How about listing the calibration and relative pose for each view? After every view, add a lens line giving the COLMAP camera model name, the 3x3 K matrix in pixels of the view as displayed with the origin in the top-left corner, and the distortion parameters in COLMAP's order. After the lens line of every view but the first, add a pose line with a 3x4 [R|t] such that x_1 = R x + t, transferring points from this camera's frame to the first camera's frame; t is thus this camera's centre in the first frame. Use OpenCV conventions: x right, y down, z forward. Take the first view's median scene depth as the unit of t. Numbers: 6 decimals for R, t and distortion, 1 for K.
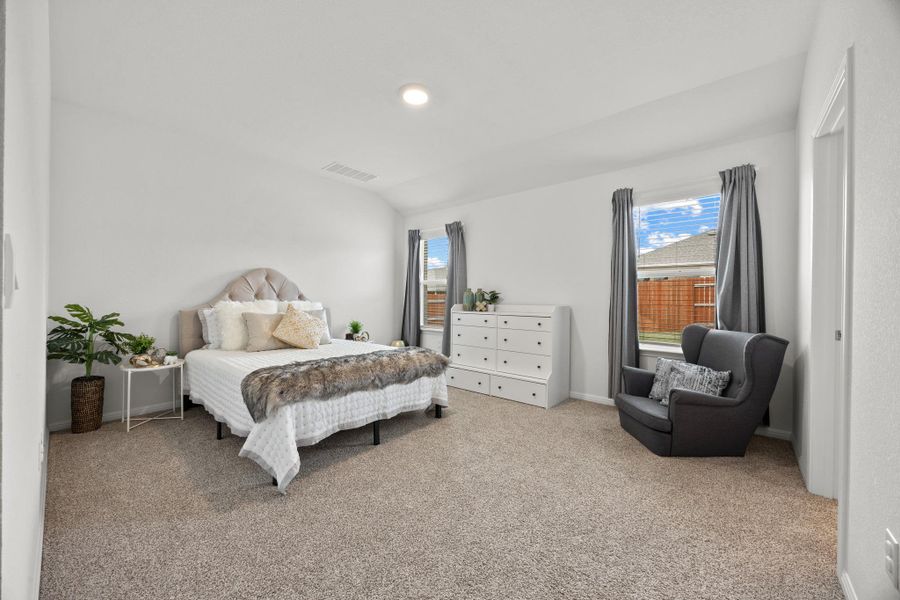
lens RADIAL K [[339.8, 0, 445.5], [0, 339.8, 298.7], [0, 0, 1]] dist [-0.002821, 0.000138]
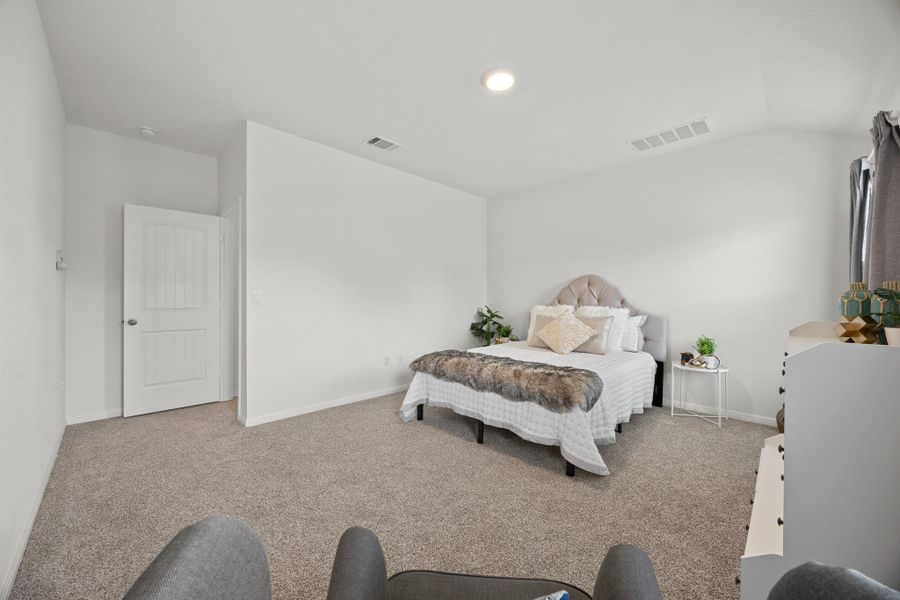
lens RADIAL K [[339.8, 0, 445.5], [0, 339.8, 298.7], [0, 0, 1]] dist [-0.002821, 0.000138]
pose [[-0.078918, -0.003904, -0.996873, 0.767197], [-0.005825, 0.999977, -0.003456, -0.013751], [0.996864, 0.005534, -0.078939, 0.863949]]
